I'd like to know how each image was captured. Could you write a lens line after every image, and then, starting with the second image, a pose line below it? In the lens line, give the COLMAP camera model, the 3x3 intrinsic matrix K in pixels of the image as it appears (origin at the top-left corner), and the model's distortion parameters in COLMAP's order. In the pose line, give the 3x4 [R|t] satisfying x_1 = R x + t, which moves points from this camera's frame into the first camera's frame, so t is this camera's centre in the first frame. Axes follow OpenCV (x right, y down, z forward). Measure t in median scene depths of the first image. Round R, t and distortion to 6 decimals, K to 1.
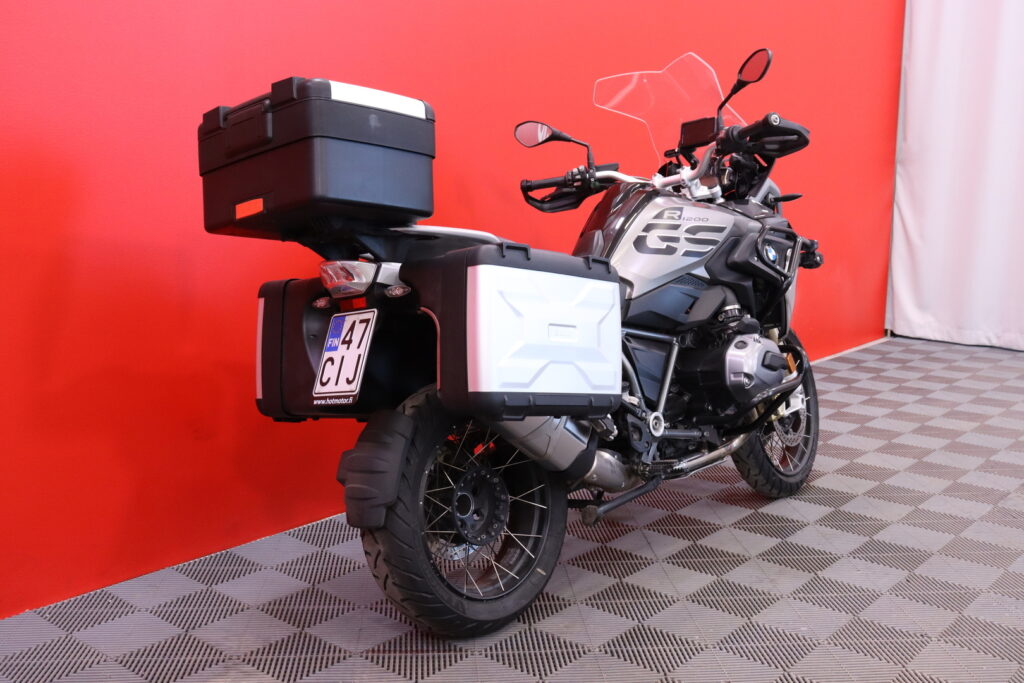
lens RADIAL K [[1054.5, 0, 512.0], [0, 1054.5, 341.5], [0, 0, 1]] dist [-0.097251, 0.002735]
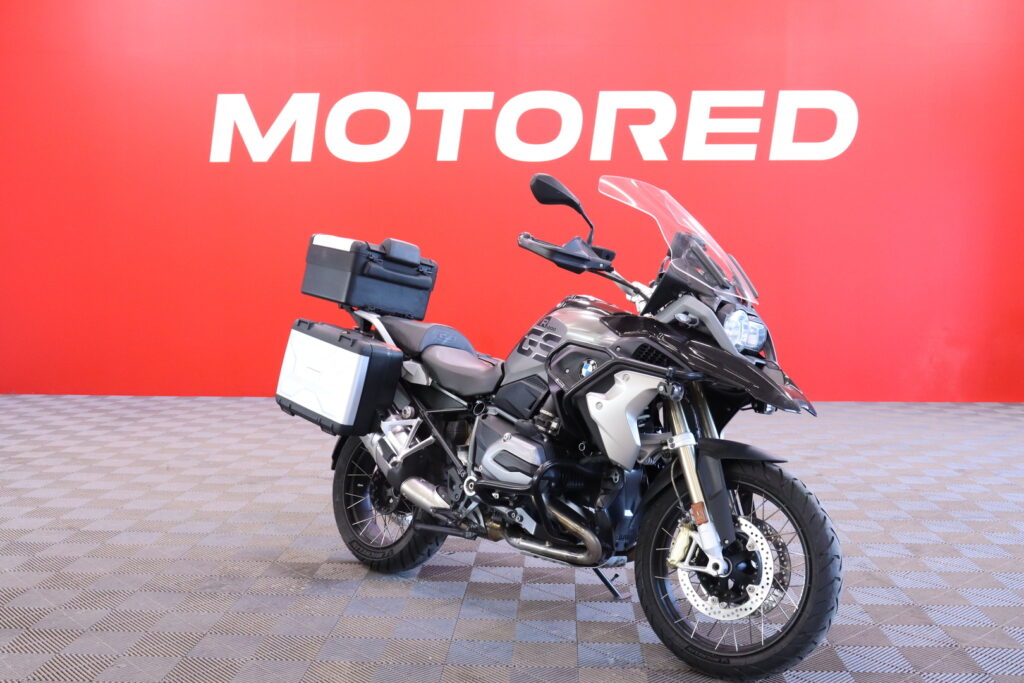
lens RADIAL K [[1054.5, 0, 512.0], [0, 1054.5, 341.5], [0, 0, 1]] dist [-0.097251, 0.002735]
pose [[-0.004945, 0.074746, -0.997190, 1.299073], [-0.170246, 0.982582, 0.074496, -0.180477], [0.985389, 0.170136, 0.007867, 0.961440]]
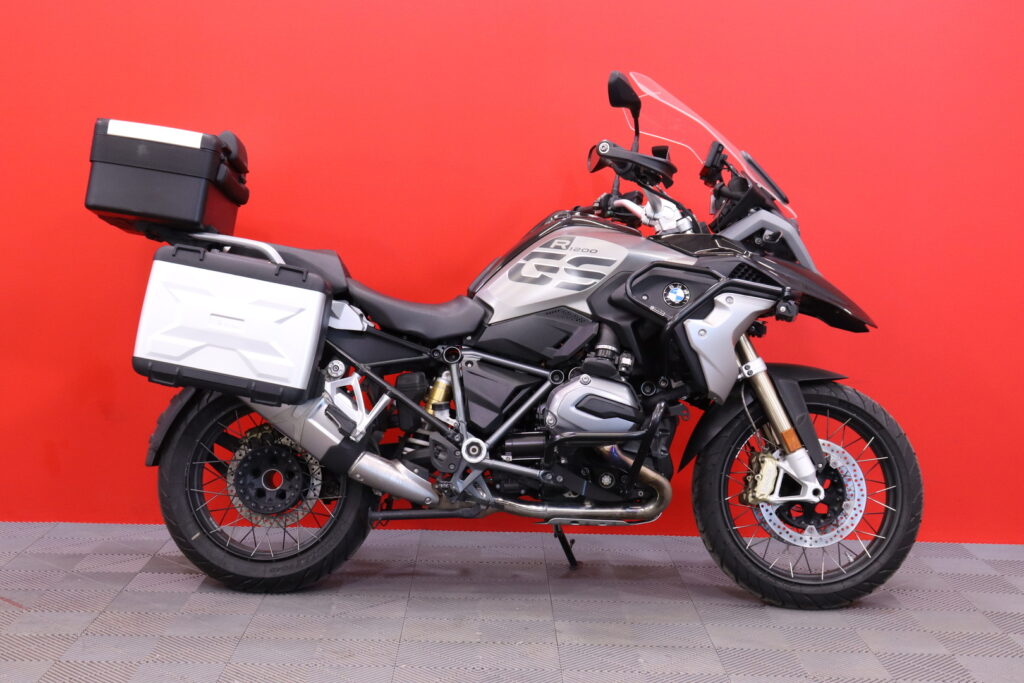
lens RADIAL K [[1570.0, 0, 512.0], [0, 1570.0, 341.5], [0, 0, 1]] dist [0.055132, 0.036124]
pose [[0.677885, 0.089165, -0.729741, 1.174515], [-0.143823, 0.989522, -0.012696, -0.008637], [0.720963, 0.113560, 0.683606, 0.002581]]
